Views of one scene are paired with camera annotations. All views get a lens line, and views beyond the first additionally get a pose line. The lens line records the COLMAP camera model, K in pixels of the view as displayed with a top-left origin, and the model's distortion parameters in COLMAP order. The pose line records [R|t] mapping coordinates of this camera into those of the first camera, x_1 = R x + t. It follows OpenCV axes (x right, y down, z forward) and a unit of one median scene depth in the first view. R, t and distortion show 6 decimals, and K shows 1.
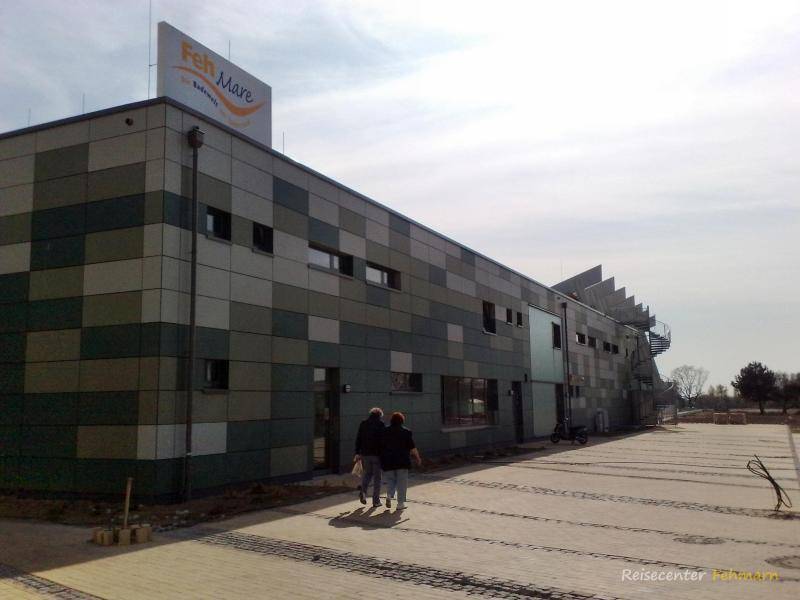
lens RADIAL K [[772.9, 0, 400.0], [0, 772.9, 300.0], [0, 0, 1]] dist [0.209147, -0.406802]
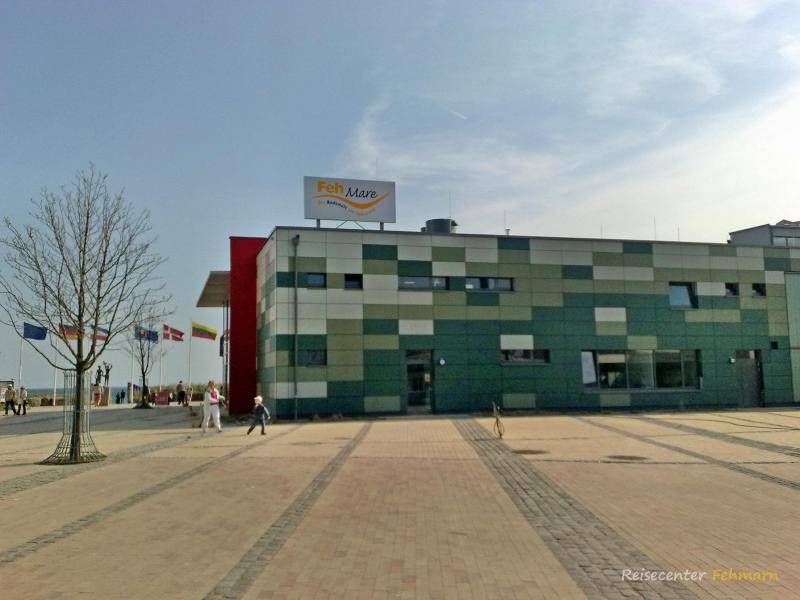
lens RADIAL K [[772.9, 0, 400.0], [0, 772.9, 300.0], [0, 0, 1]] dist [0.209147, -0.406802]
pose [[0.680429, -0.082429, -0.728164, 1.185894], [0.107701, 0.994112, -0.011893, -0.002936], [0.724857, -0.070331, 0.685300, -0.154181]]
